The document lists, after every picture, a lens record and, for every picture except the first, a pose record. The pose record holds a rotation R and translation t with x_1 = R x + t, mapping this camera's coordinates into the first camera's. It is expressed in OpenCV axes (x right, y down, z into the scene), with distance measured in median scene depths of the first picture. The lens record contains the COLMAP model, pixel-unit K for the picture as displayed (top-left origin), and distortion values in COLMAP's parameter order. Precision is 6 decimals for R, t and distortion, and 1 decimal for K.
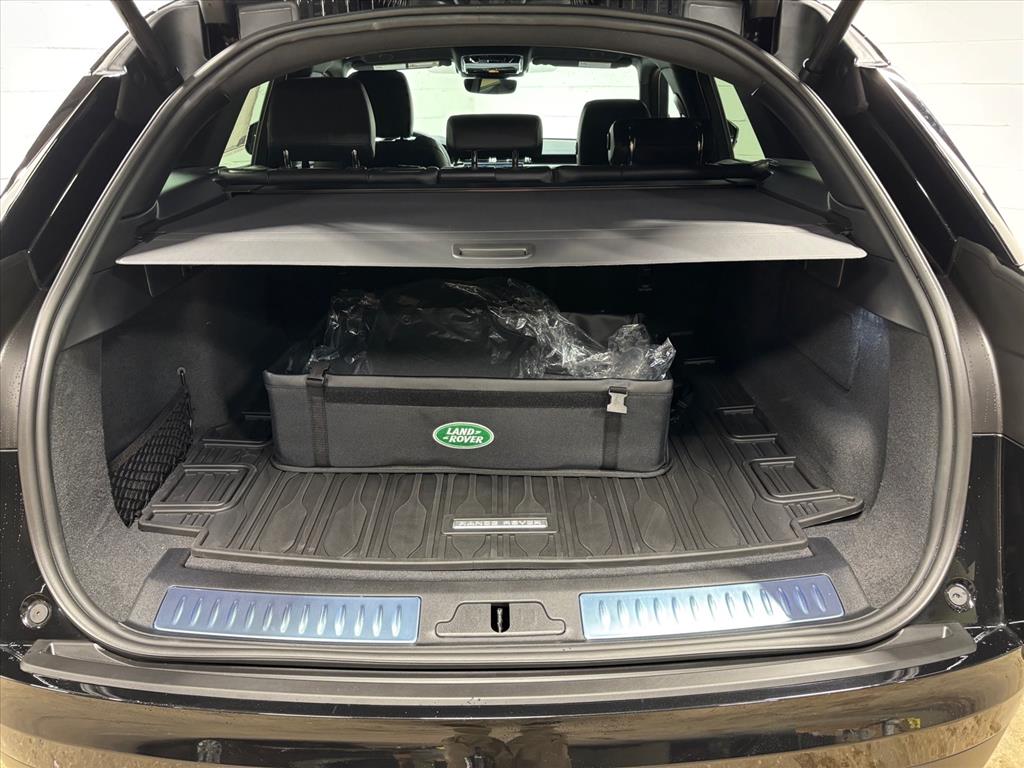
lens RADIAL K [[790.5, 0, 517.3], [0, 790.5, 379.2], [0, 0, 1]] dist [0.056948, -0.061467]
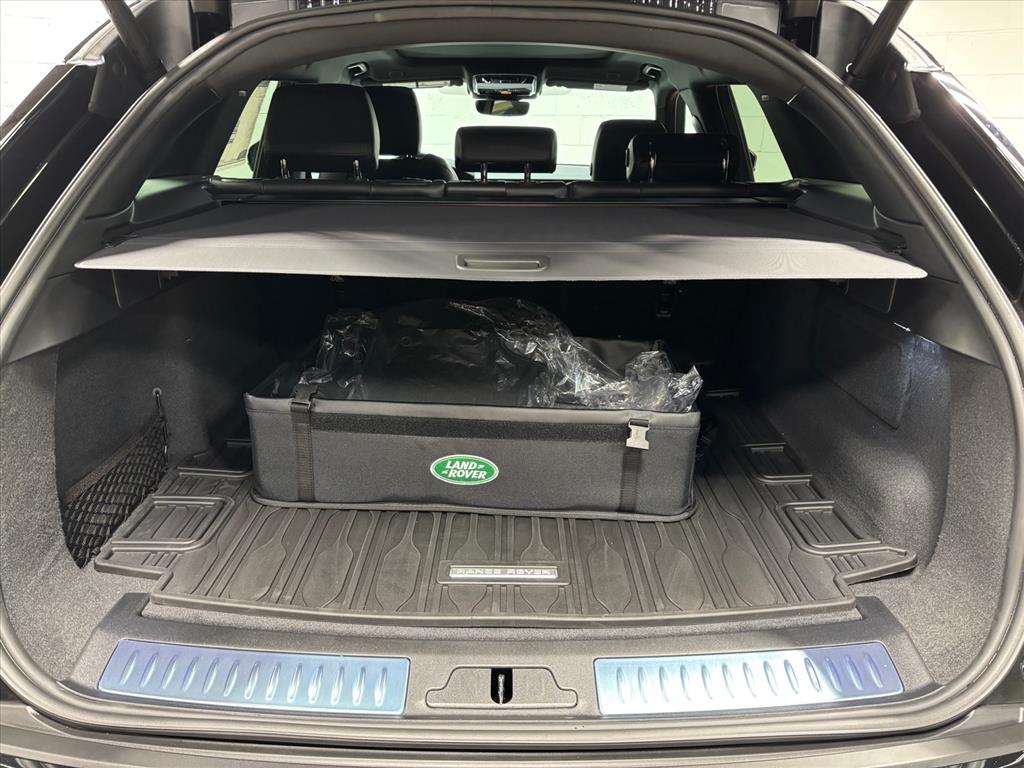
lens RADIAL K [[790.5, 0, 517.3], [0, 790.5, 379.2], [0, 0, 1]] dist [0.056948, -0.061467]
pose [[0.999765, 0.020368, -0.007355, -0.004025], [-0.020635, 0.999053, -0.038294, 0.001828], [0.006568, 0.038437, 0.999239, 0.103959]]
